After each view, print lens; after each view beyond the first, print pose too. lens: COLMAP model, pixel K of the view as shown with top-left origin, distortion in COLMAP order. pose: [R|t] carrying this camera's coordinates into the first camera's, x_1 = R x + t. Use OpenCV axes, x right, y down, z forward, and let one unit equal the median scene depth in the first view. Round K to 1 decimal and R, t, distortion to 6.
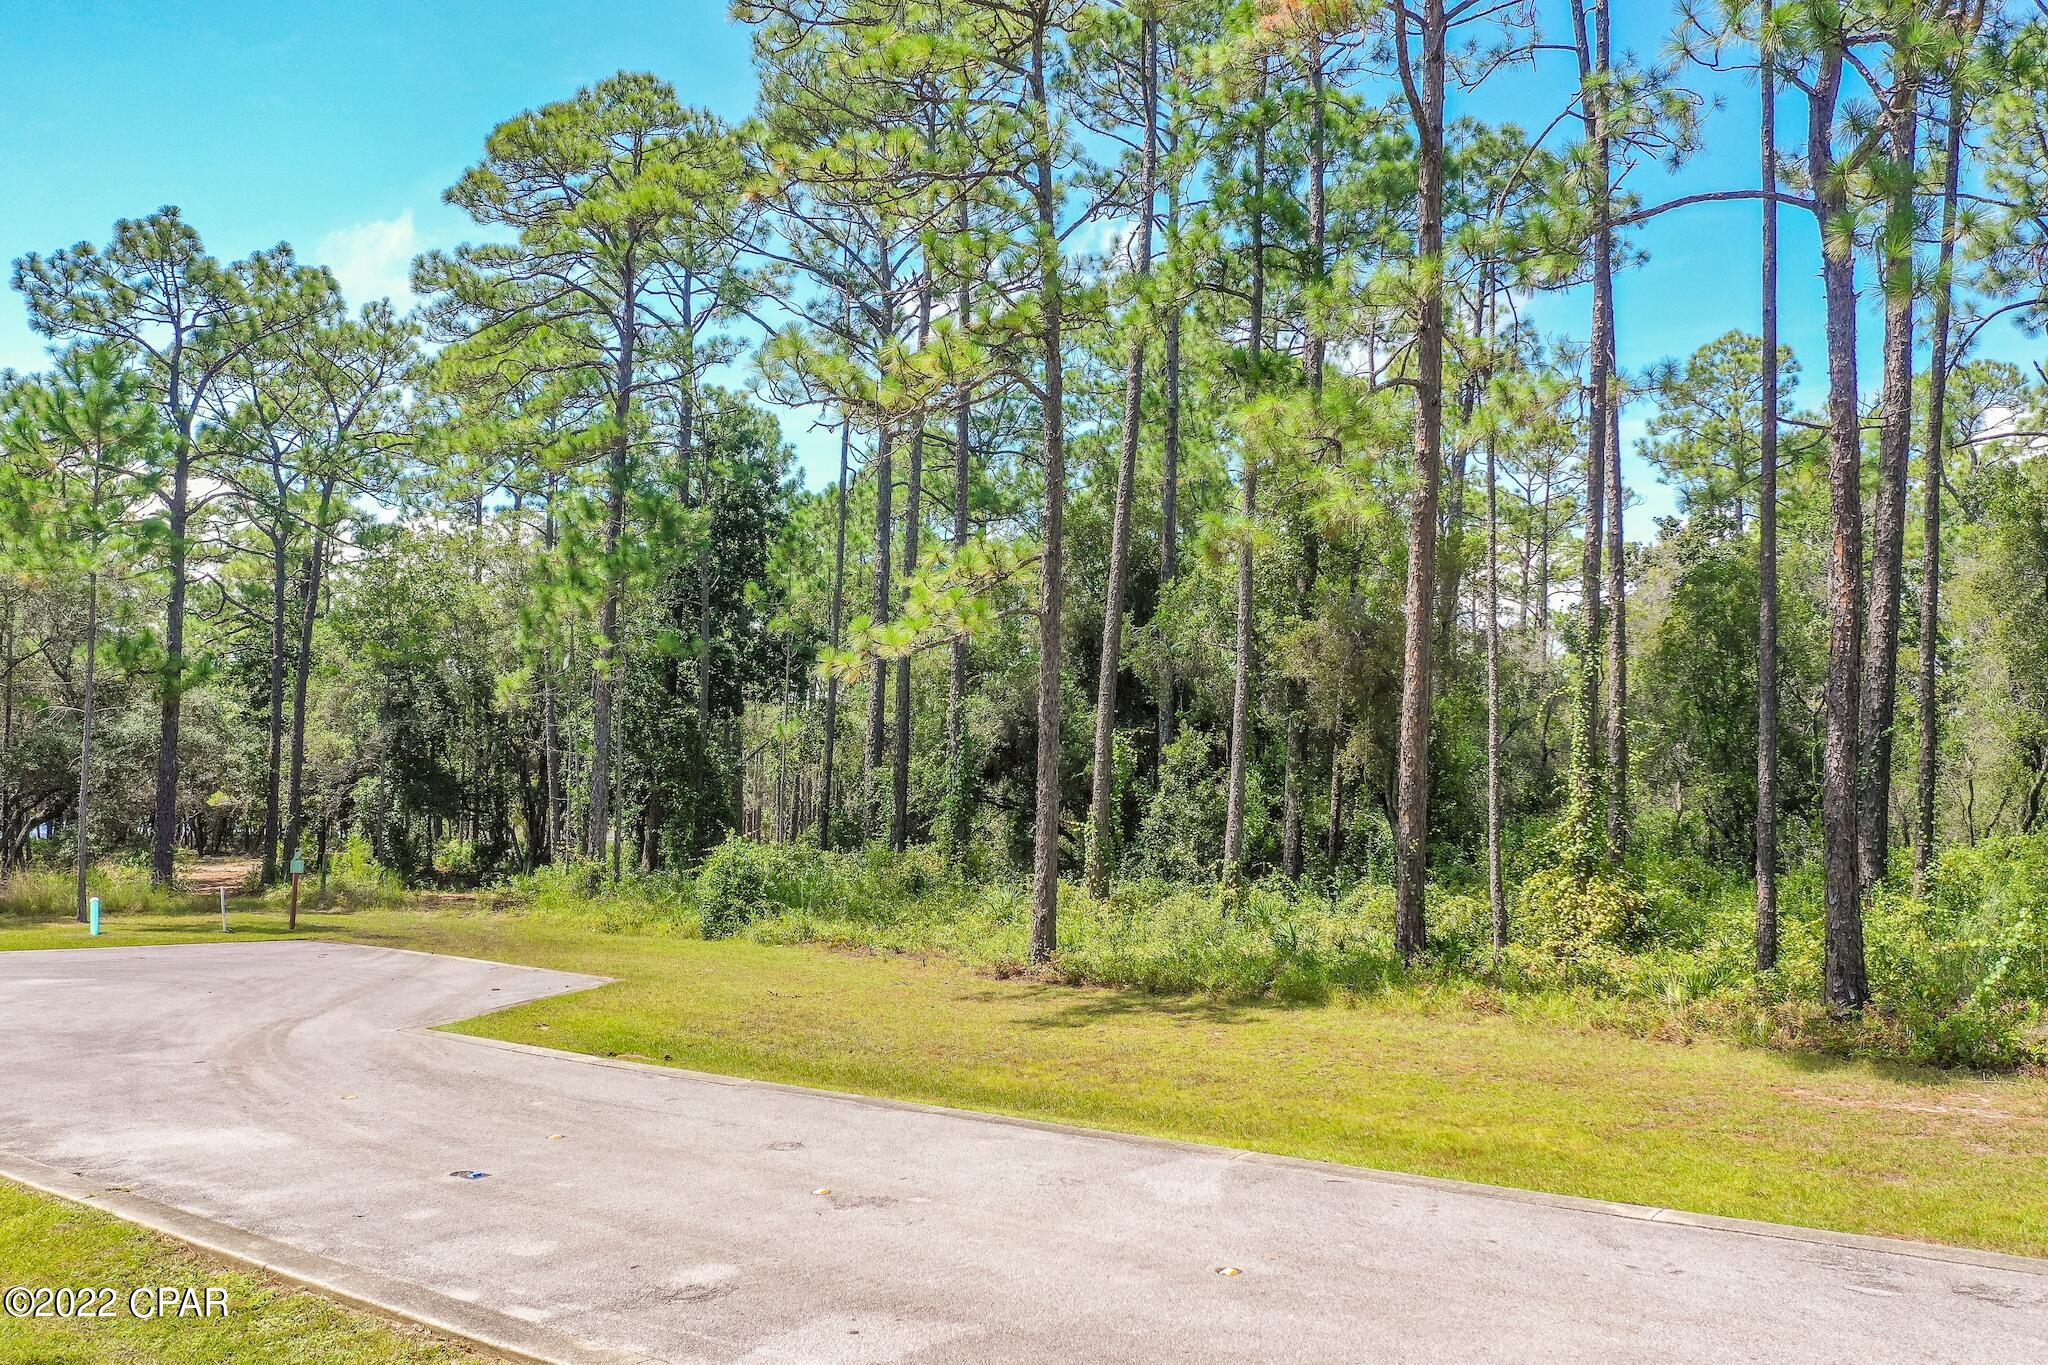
lens RADIAL K [[1637.0, 0, 1026.0], [0, 1637.0, 673.9], [0, 0, 1]] dist [-0.006342, -0.004359]
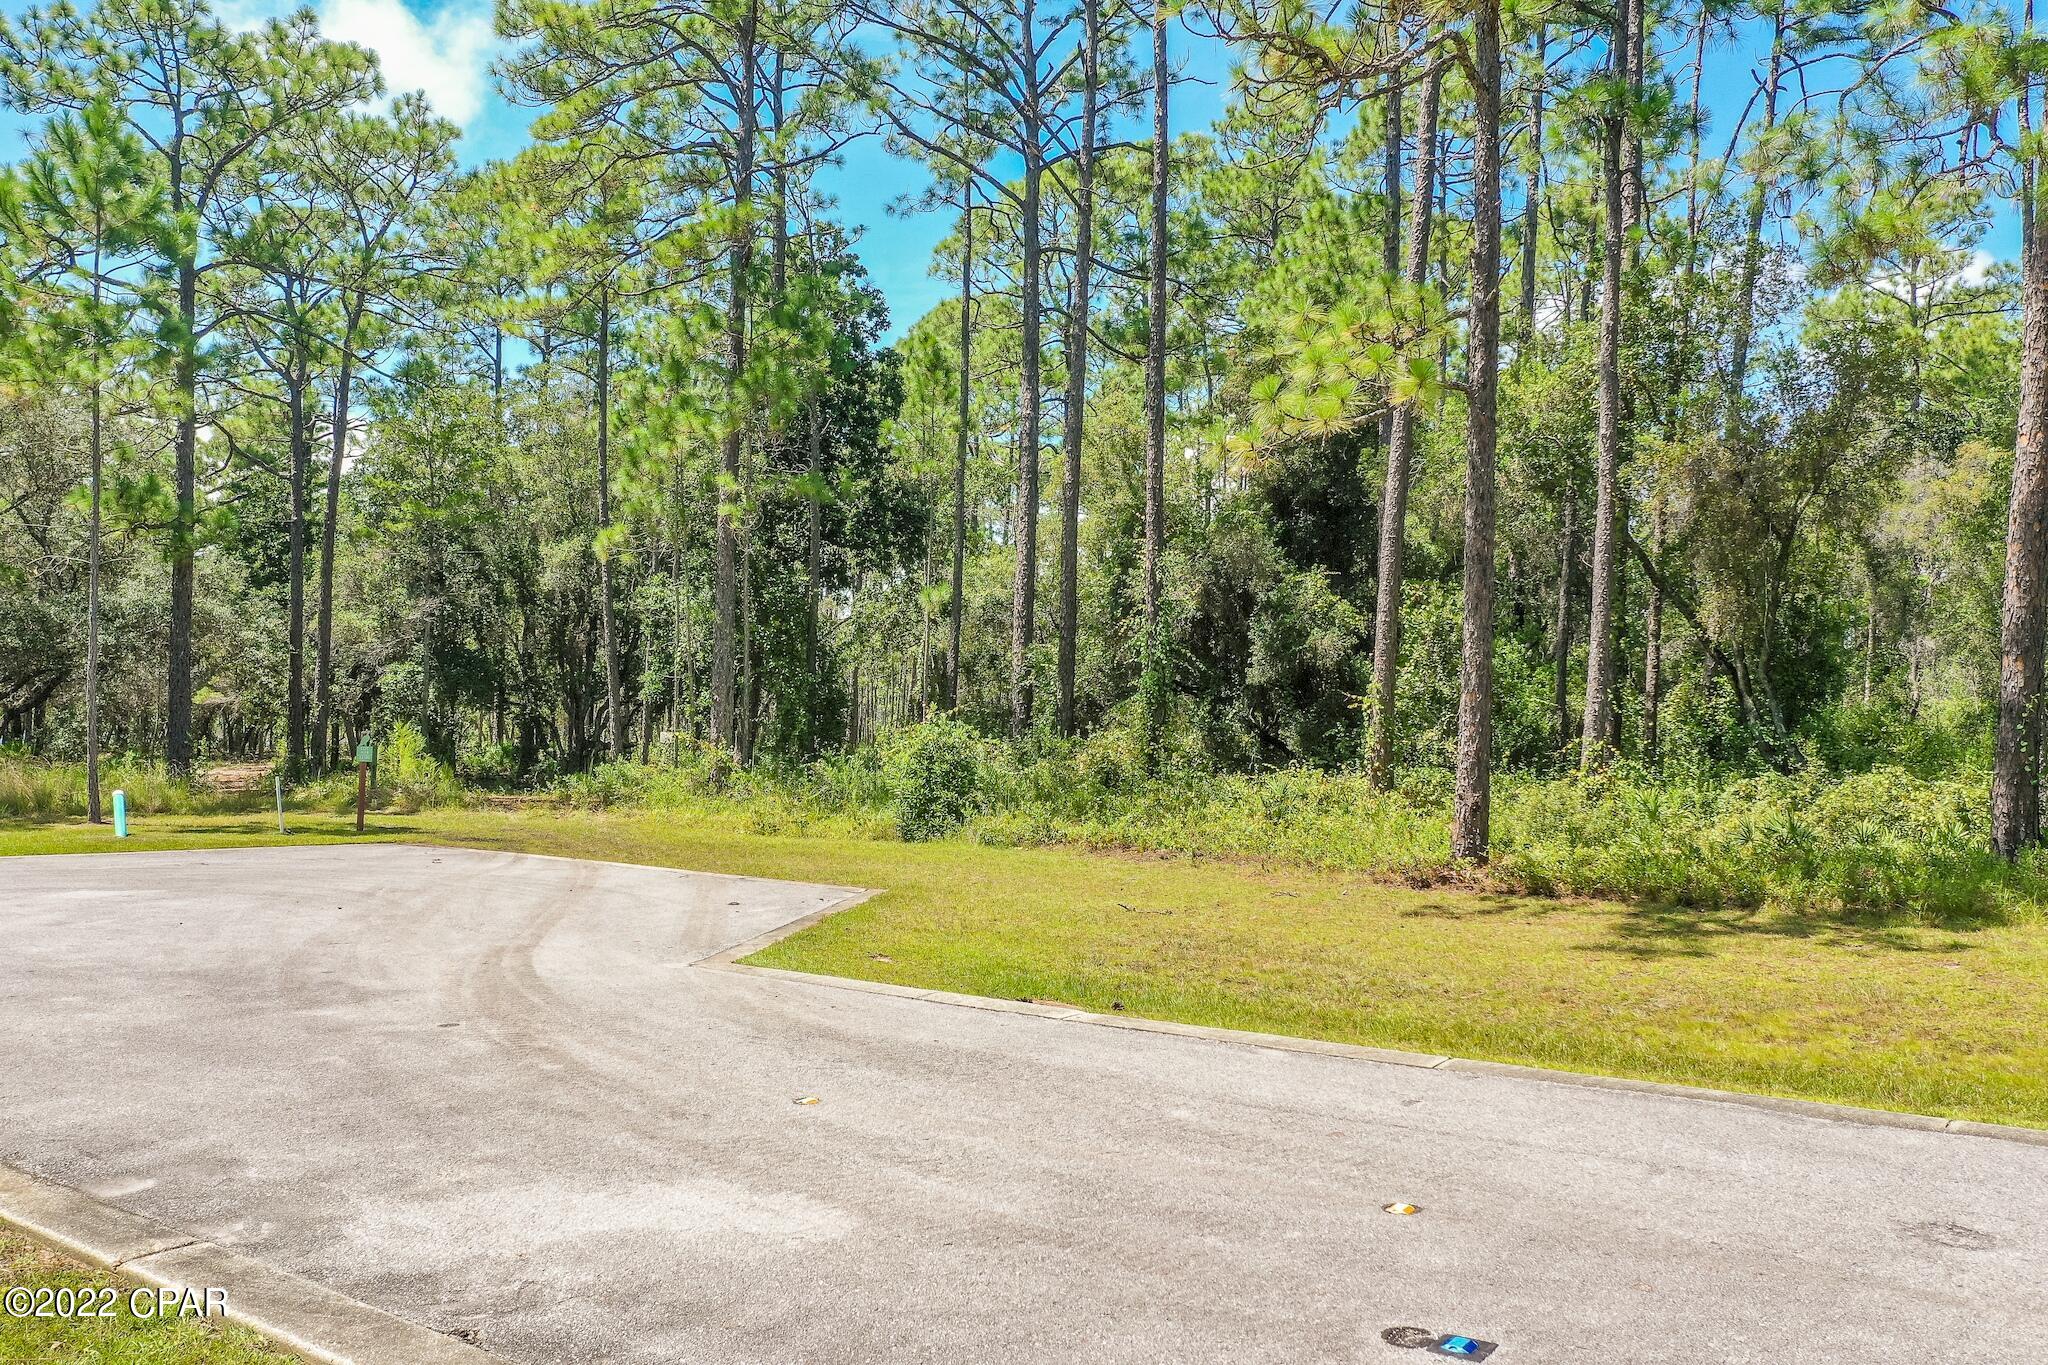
lens RADIAL K [[1637.0, 0, 1023.1], [0, 1637.0, 679.7], [0, 0, 1]] dist [-0.006342, -0.004359]
pose [[0.999621, 0.002310, 0.027433, -0.117868], [-0.003778, 0.998555, 0.053601, 0.030259], [-0.027269, -0.053684, 0.998186, 0.154260]]
